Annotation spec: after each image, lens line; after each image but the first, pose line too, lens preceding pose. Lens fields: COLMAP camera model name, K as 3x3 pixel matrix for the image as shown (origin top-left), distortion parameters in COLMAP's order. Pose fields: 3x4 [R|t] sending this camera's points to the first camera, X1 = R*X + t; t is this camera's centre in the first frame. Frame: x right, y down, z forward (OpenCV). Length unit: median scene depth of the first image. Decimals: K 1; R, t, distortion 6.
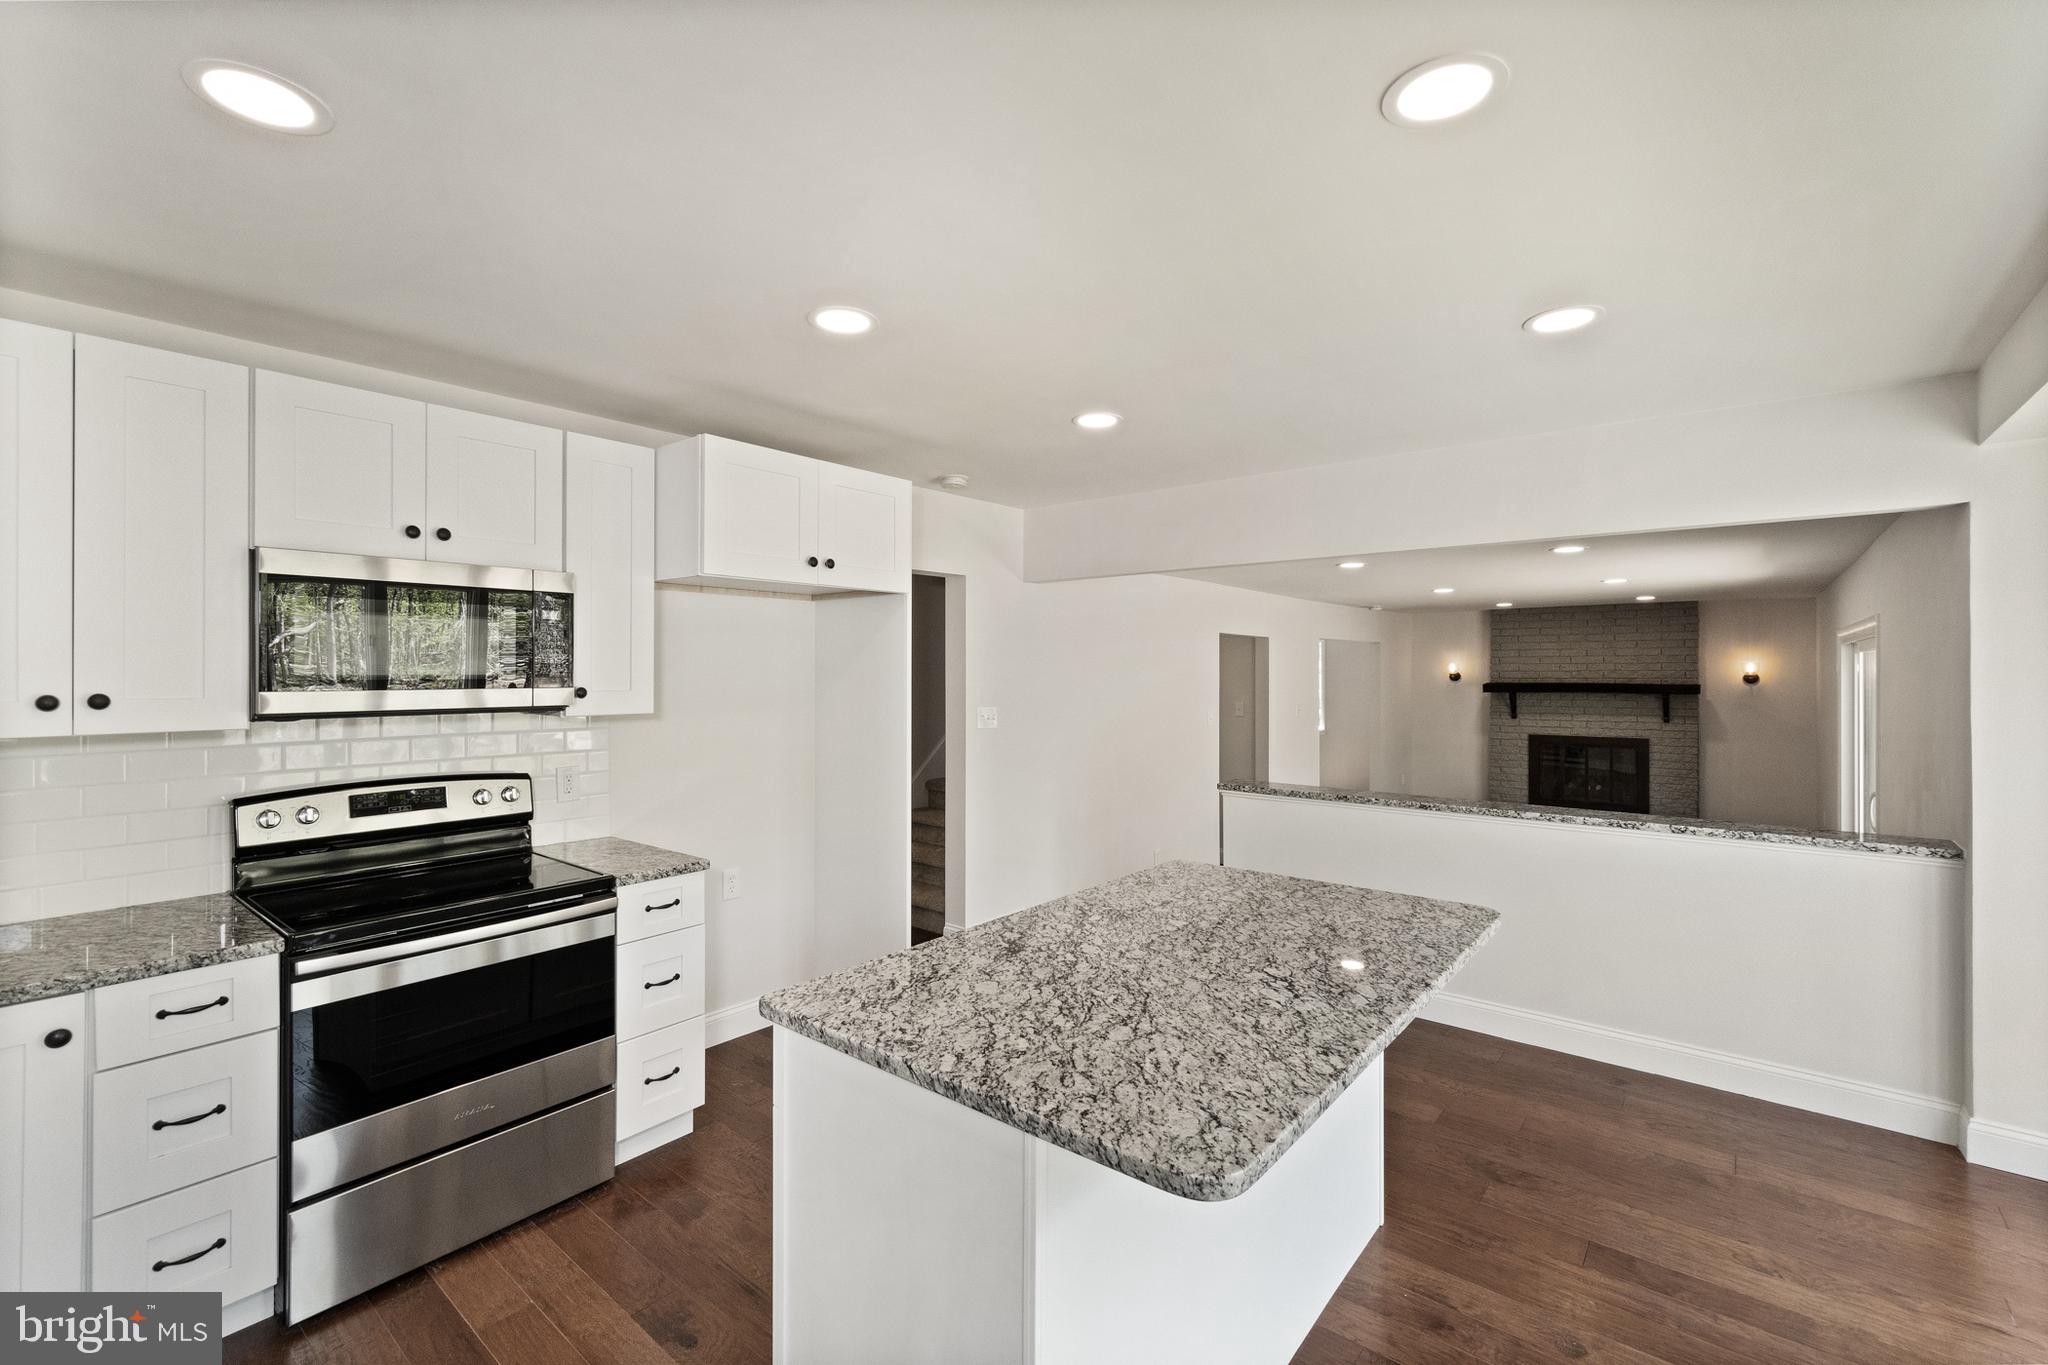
lens RADIAL K [[871.1, 0, 1017.7], [0, 871.1, 669.4], [0, 0, 1]] dist [-0.005862, 0.000061]
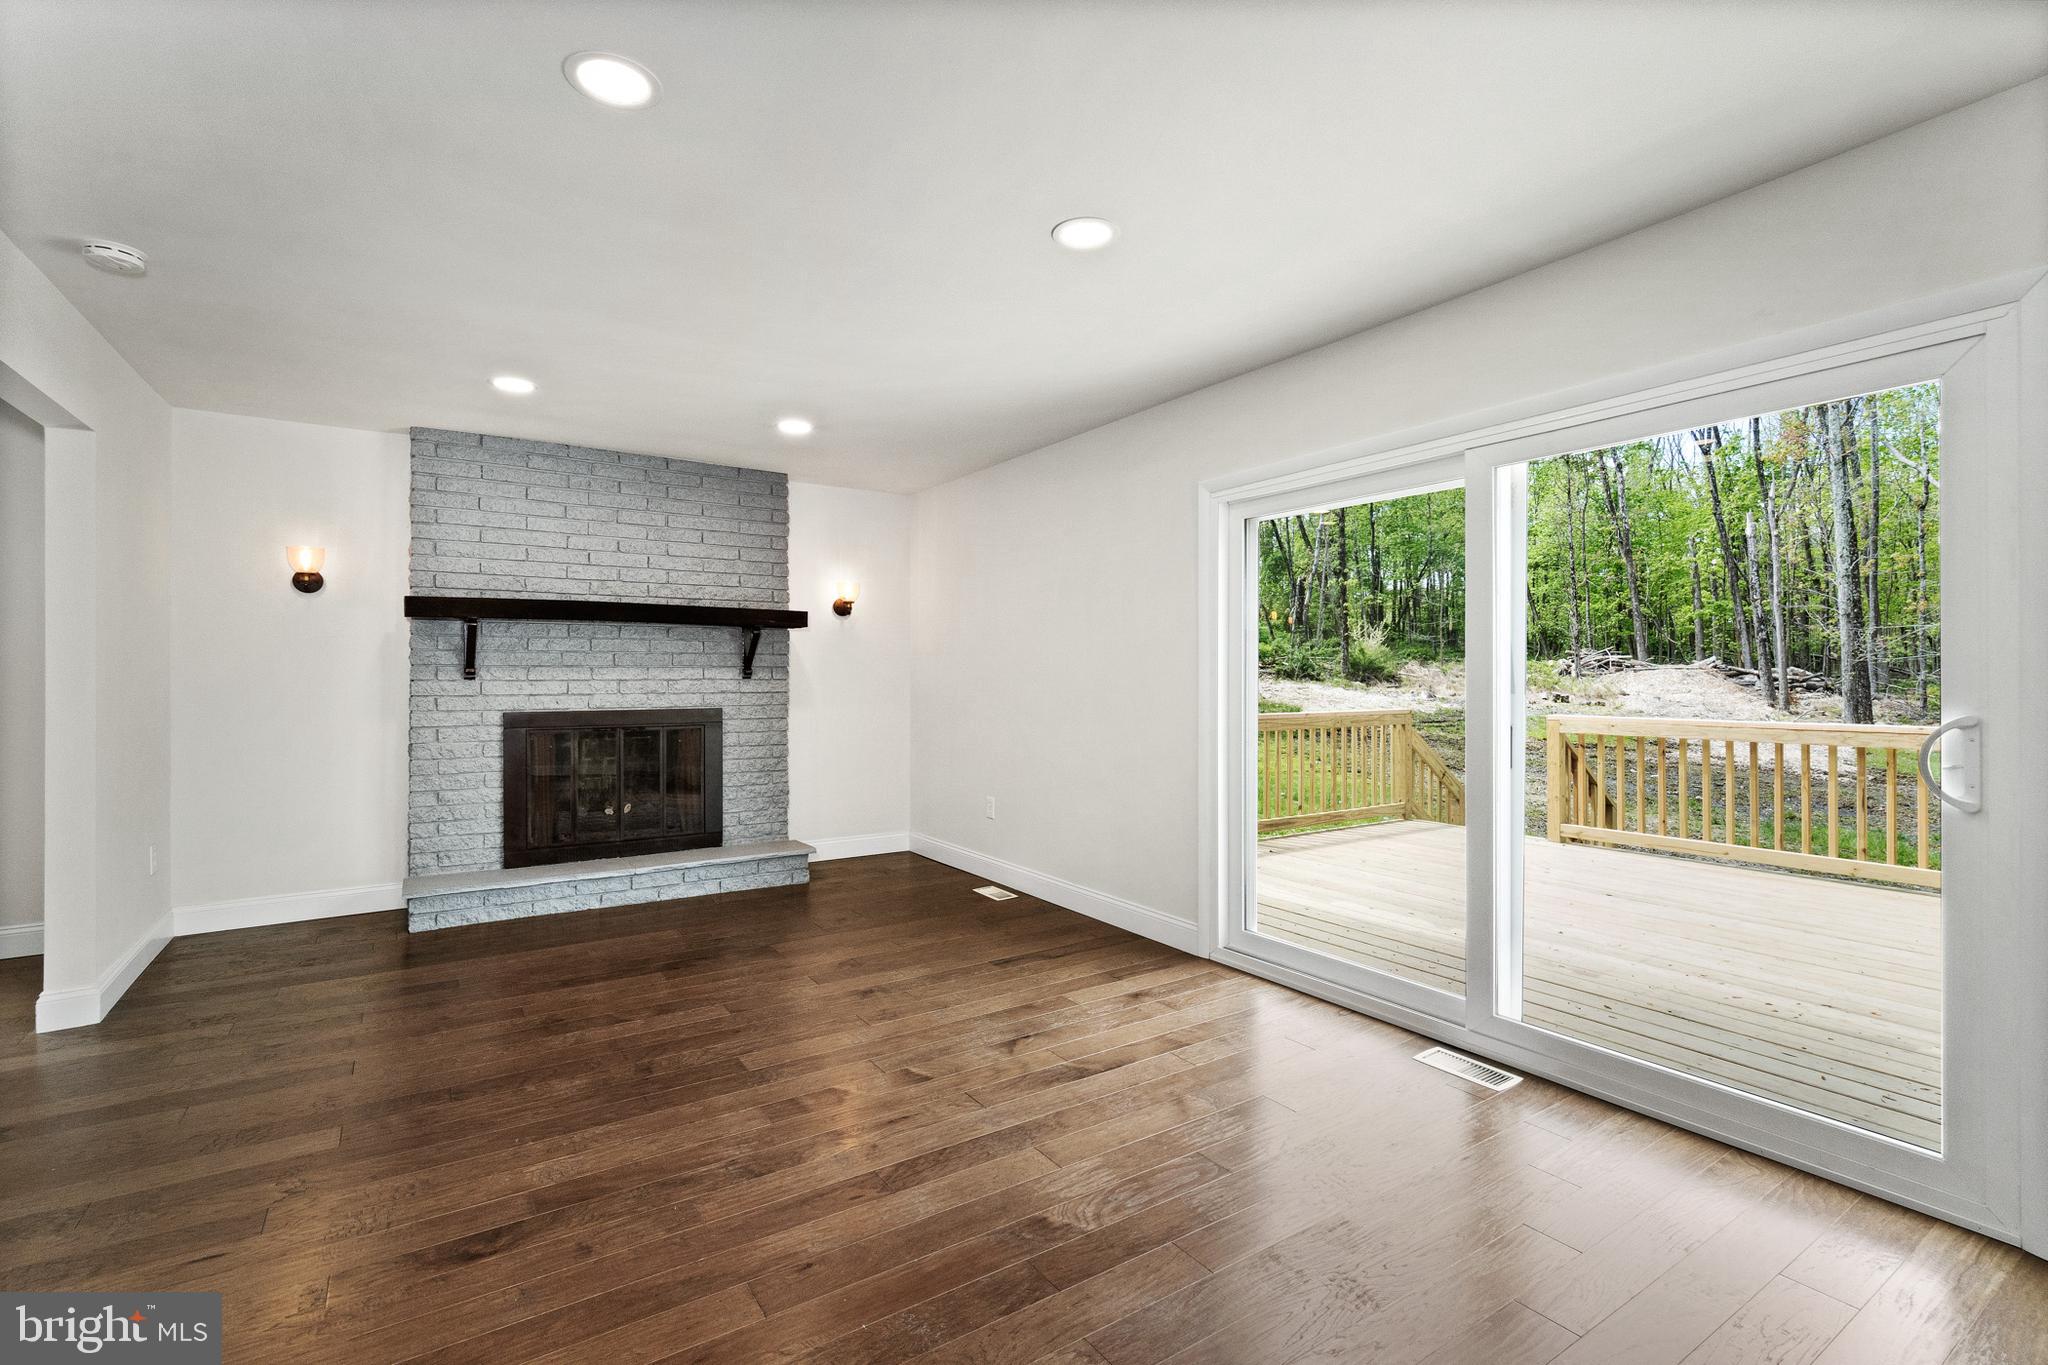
lens RADIAL K [[914.4, 0, 1024.0], [0, 914.4, 682.5], [0, 0, 1]] dist [0.000944, 0.000301]
pose [[0.289012, -0.003830, 0.957318, 1.019419], [-0.000567, 0.999991, 0.004172, 0.279210], [-0.957325, -0.001749, 0.289007, 2.958356]]
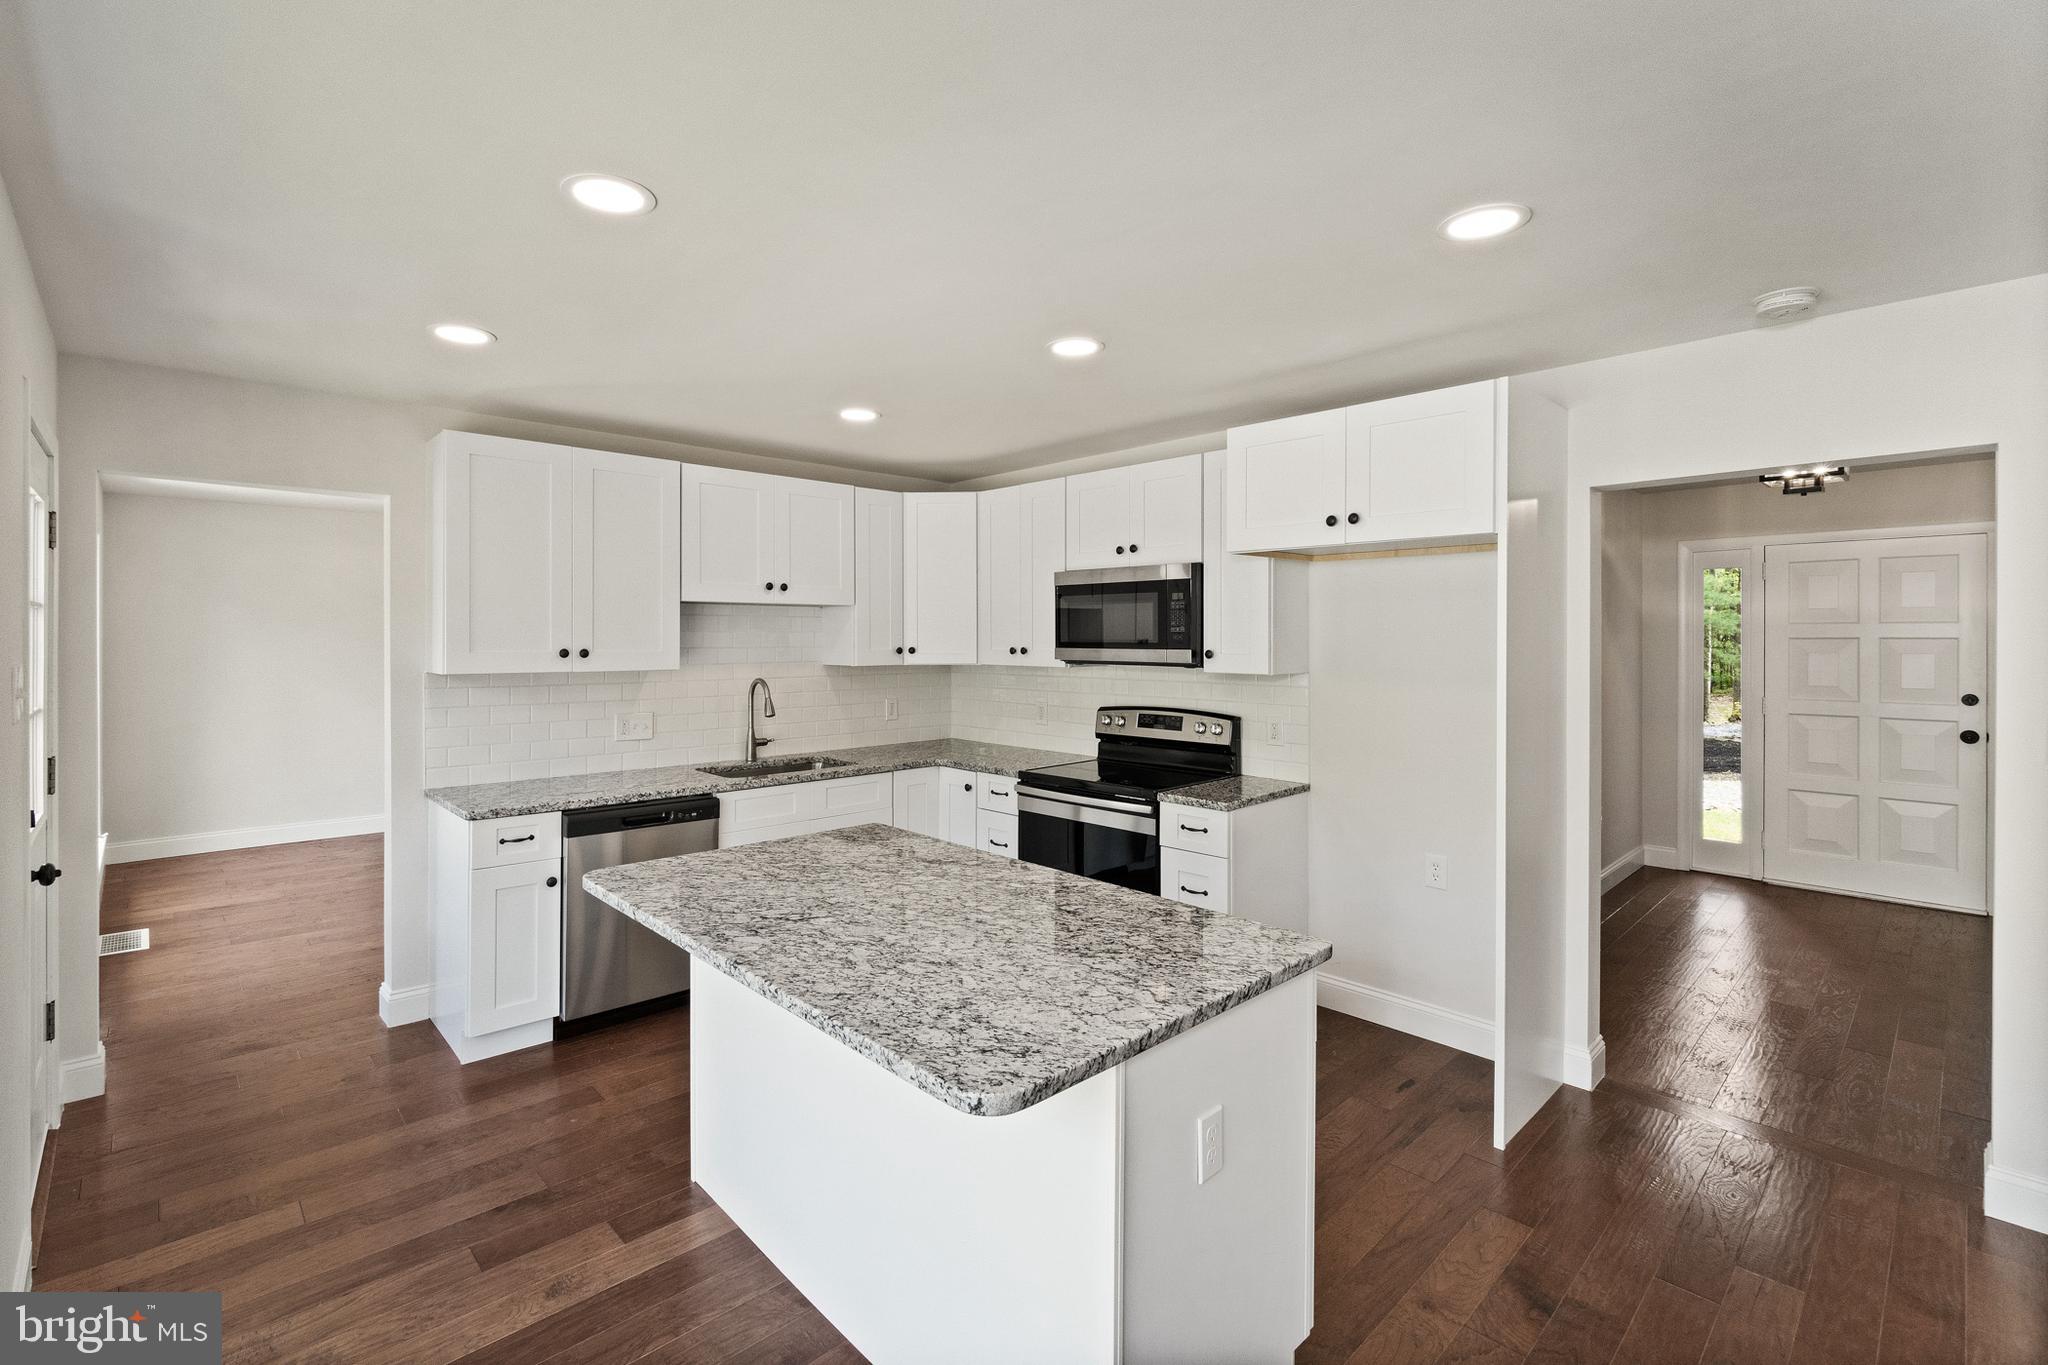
lens RADIAL K [[906.7, 0, 986.1], [0, 906.7, 639.4], [0, 0, 1]] dist [-0.000904, 0.000201]
pose [[-0.129706, 0.003915, -0.991545, 1.205061], [-0.000112, 0.999992, 0.003963, -0.000647], [0.991552, 0.000625, -0.129704, 1.180128]]
